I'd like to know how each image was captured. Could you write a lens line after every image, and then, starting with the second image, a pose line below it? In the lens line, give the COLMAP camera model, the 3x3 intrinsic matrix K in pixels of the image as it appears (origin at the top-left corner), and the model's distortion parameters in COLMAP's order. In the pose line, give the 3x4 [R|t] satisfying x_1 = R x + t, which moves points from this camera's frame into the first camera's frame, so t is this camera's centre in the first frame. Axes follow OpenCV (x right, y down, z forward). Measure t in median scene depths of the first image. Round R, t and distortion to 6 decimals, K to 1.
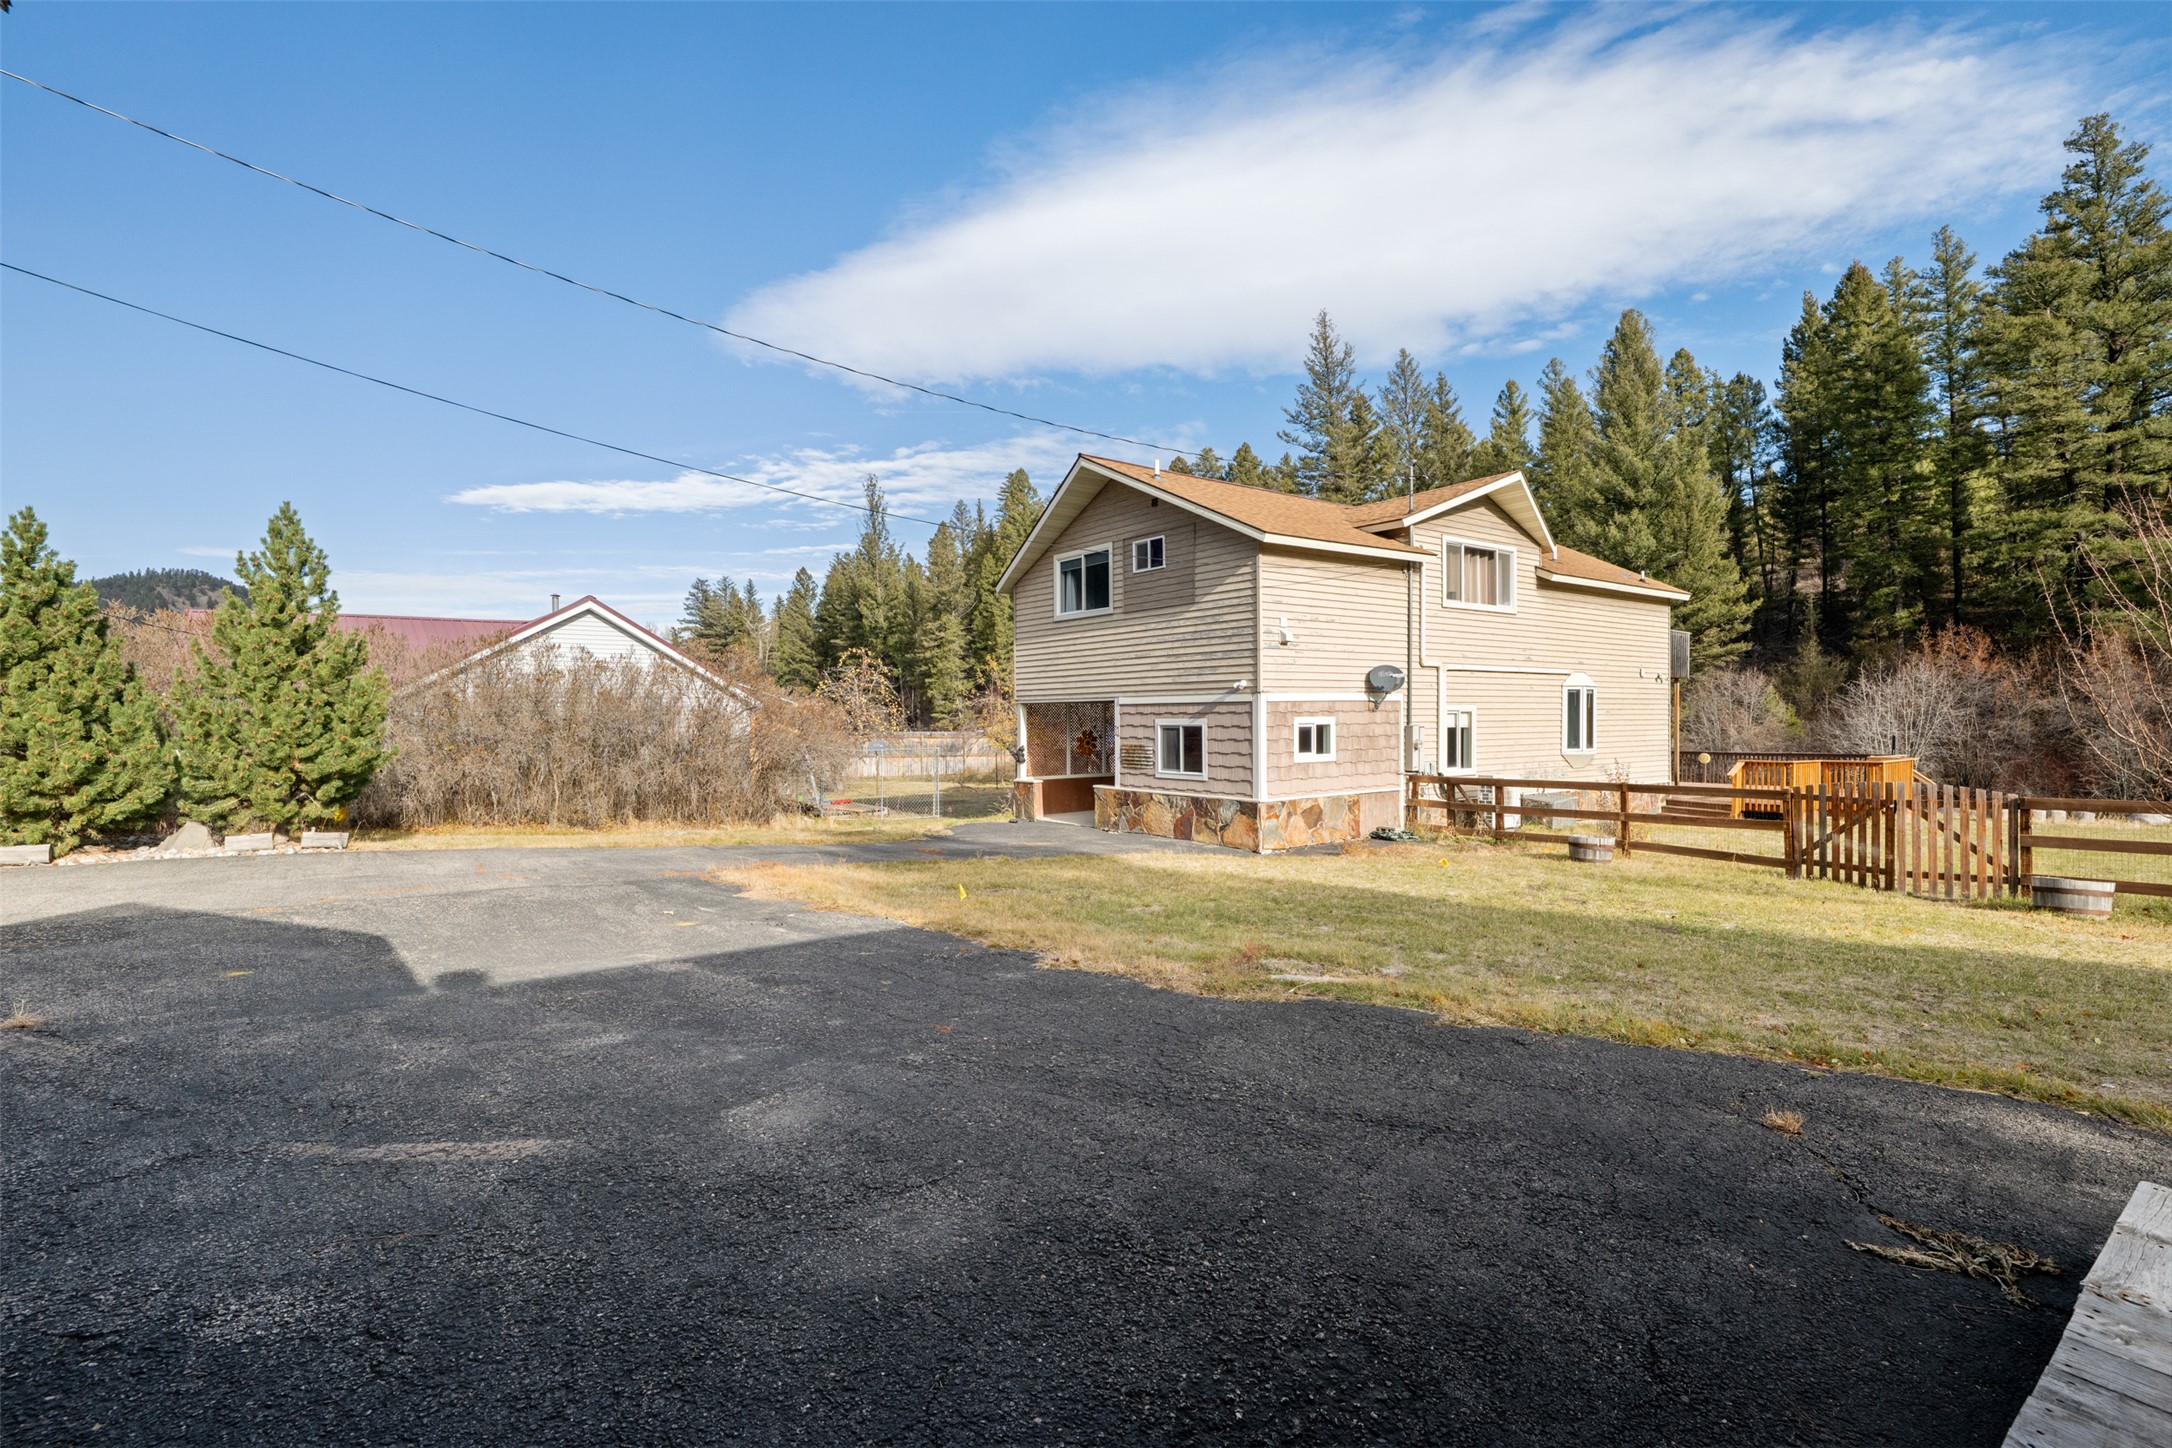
lens RADIAL K [[1024.3, 0, 1102.7], [0, 1024.3, 719.8], [0, 0, 1]] dist [0.000942, -0.000279]
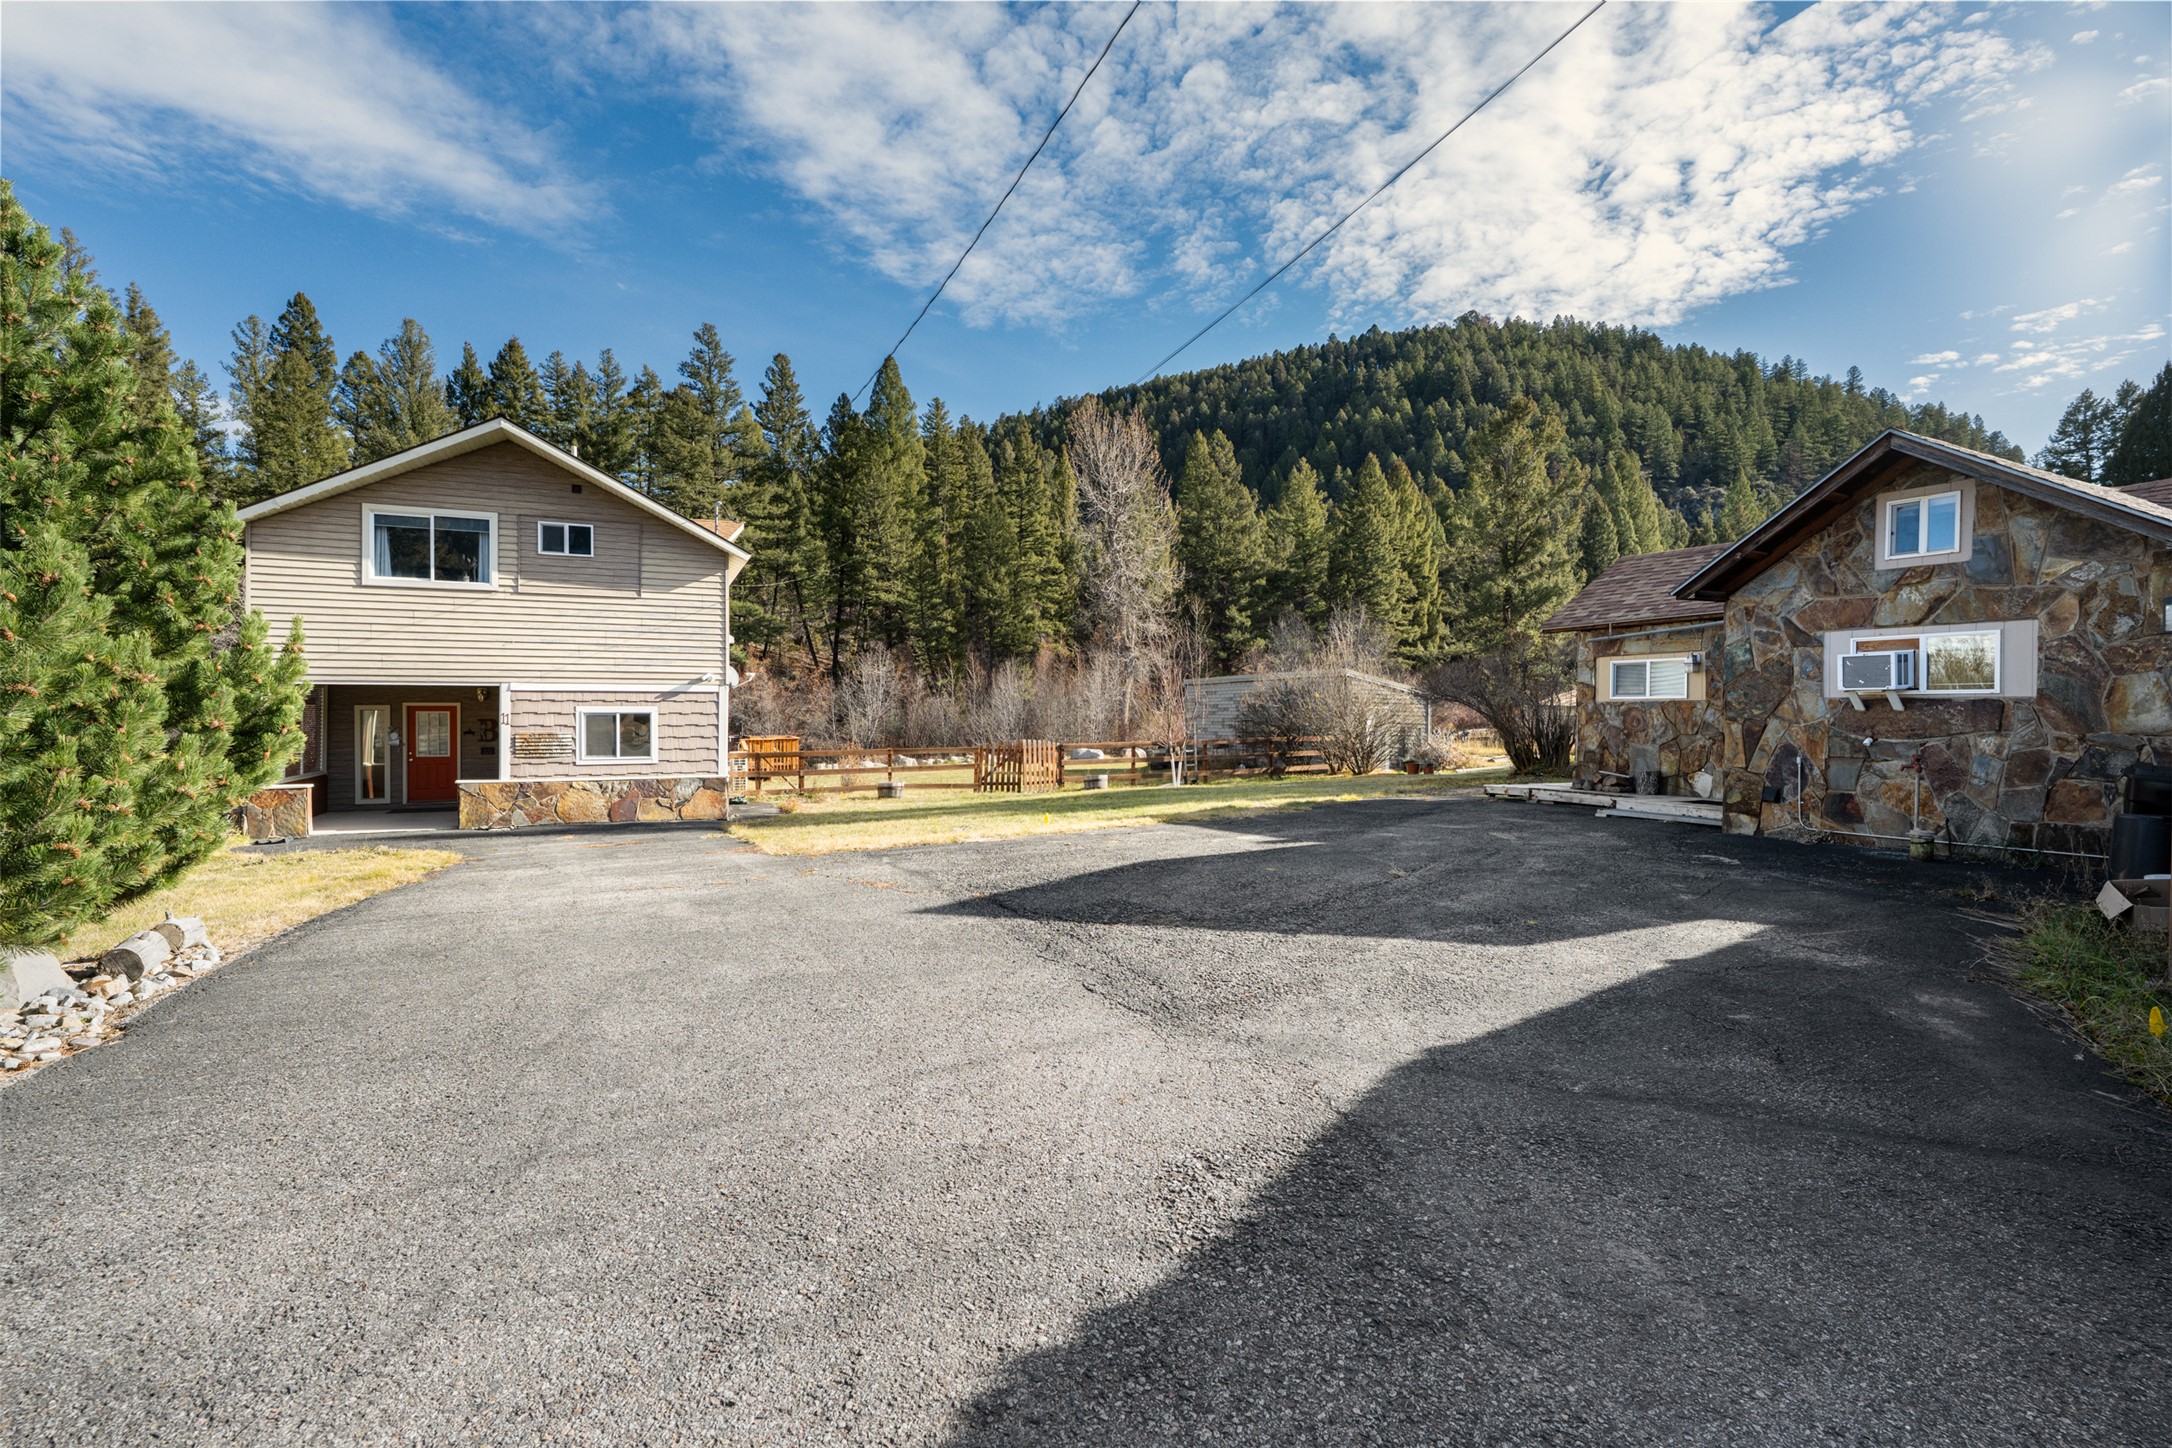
lens RADIAL K [[1008.4, 0, 1076.2], [0, 1008.4, 721.4], [0, 0, 1]] dist [-0.013174, 0.000908]
pose [[0.187625, -0.002597, 0.982237, -0.723918], [0.000766, 0.999997, 0.002498, 0.010351], [-0.982240, 0.000284, 0.187626, 0.299402]]
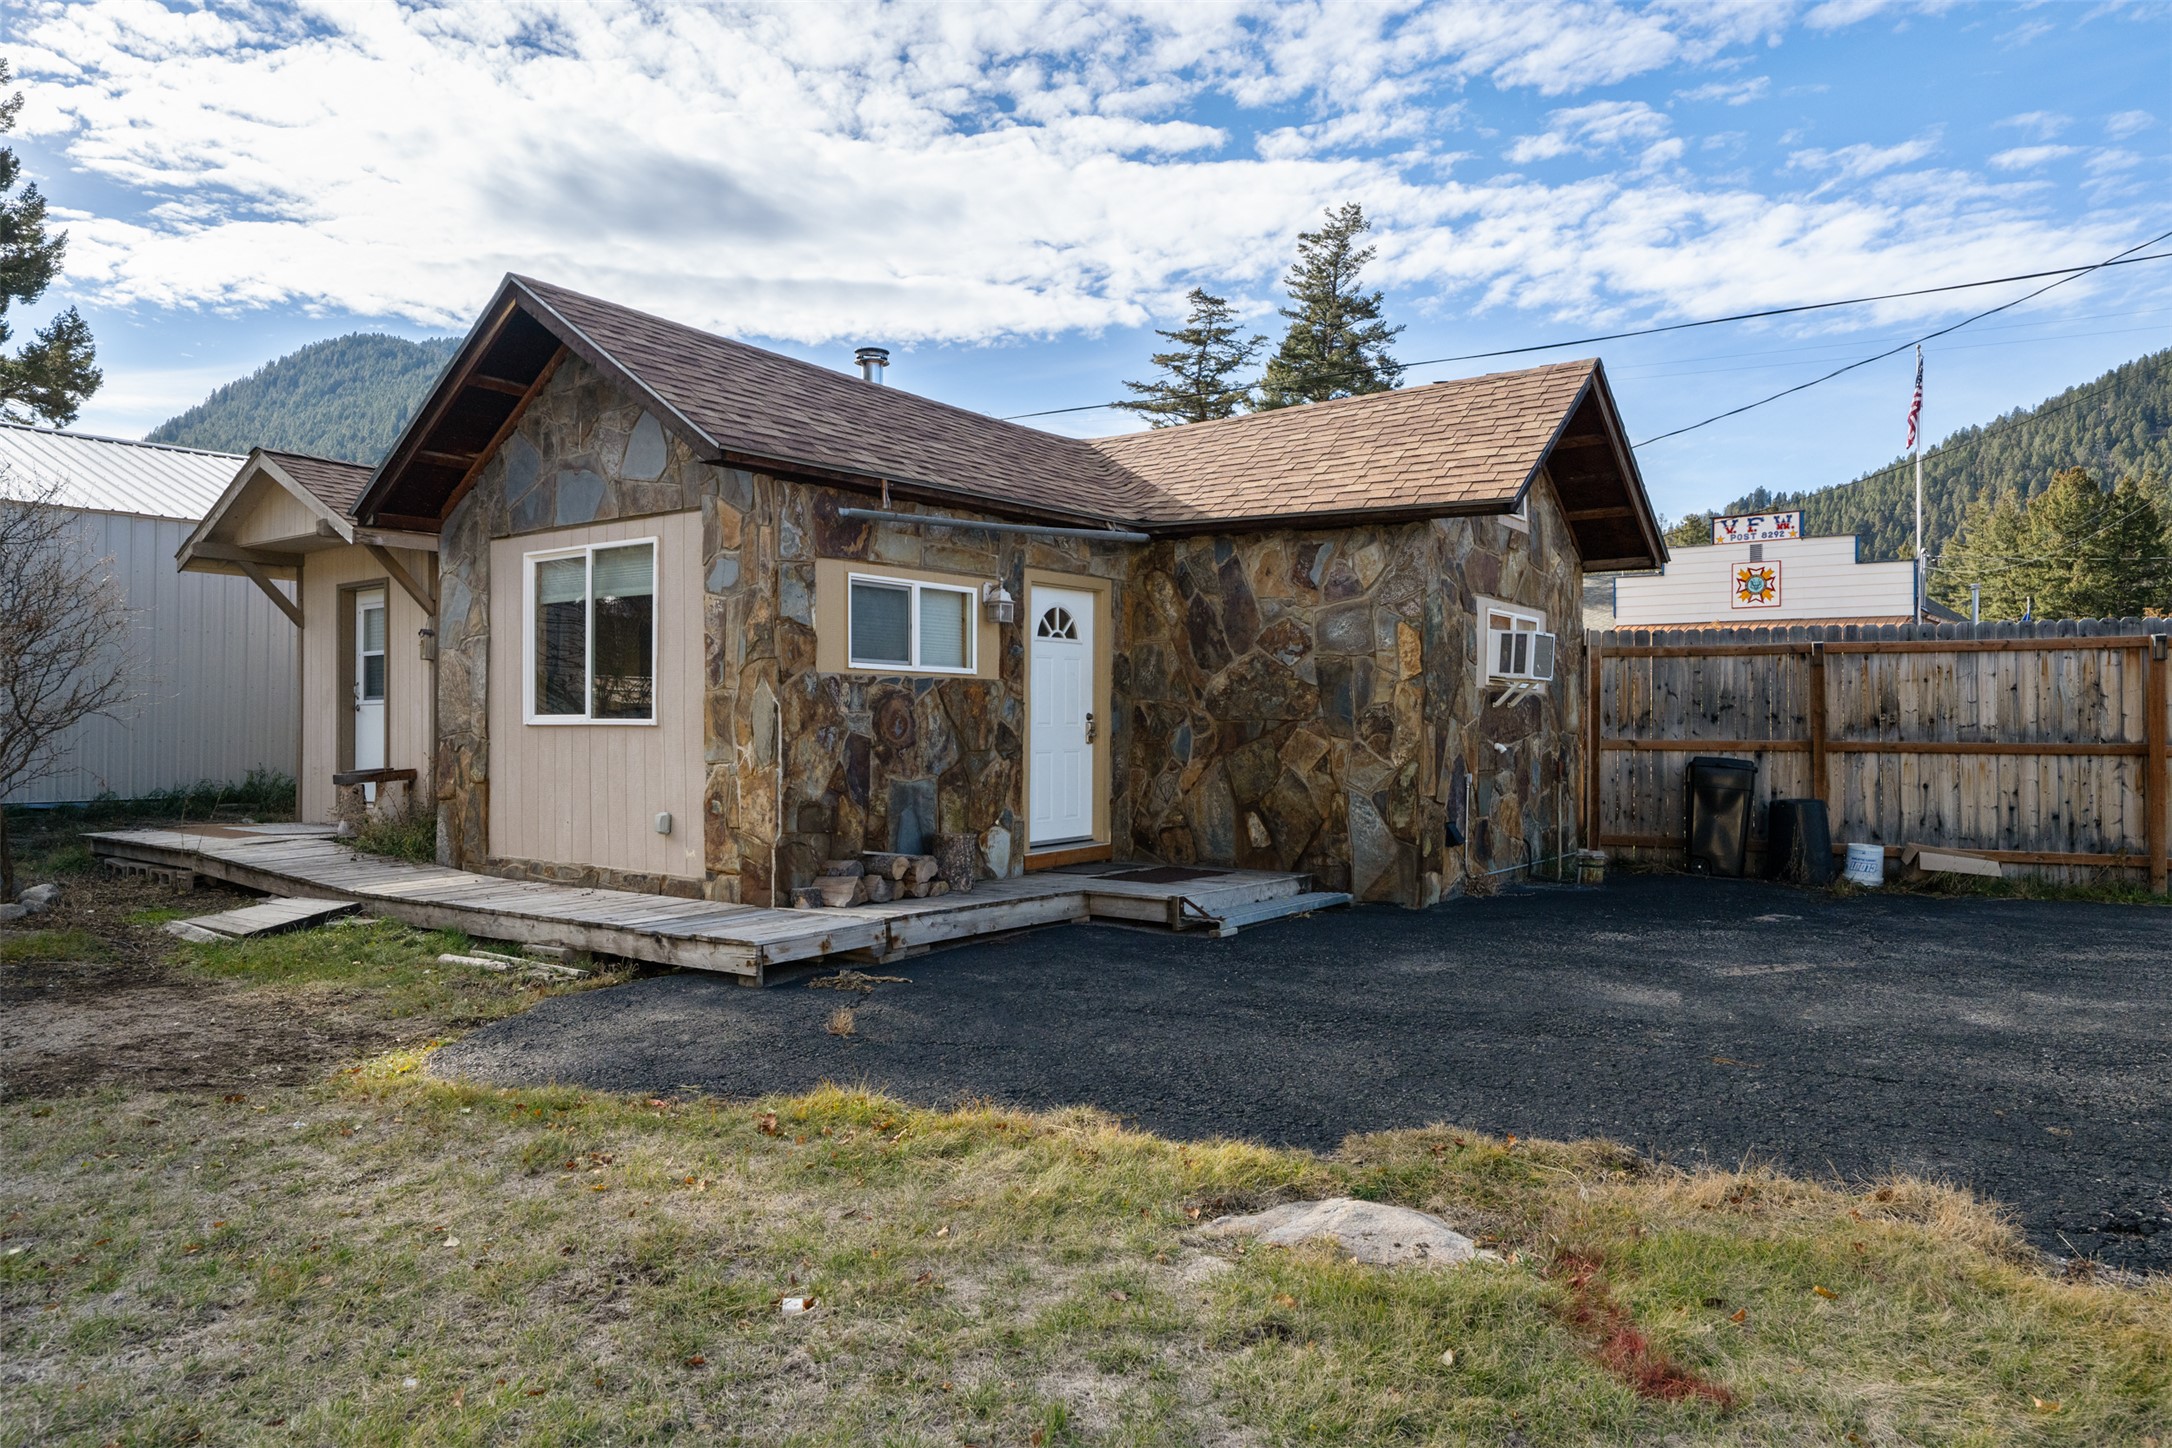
lens RADIAL K [[1430.0, 0, 1087.4], [0, 1430.0, 720.8], [0, 0, 1]] dist [0.000795, 0.000025]
pose [[-0.951063, 0.002484, -0.308986, 0.134866], [0.002620, 0.999997, -0.000025, 0.011681], [0.308985, -0.000833, -0.951067, 0.467729]]
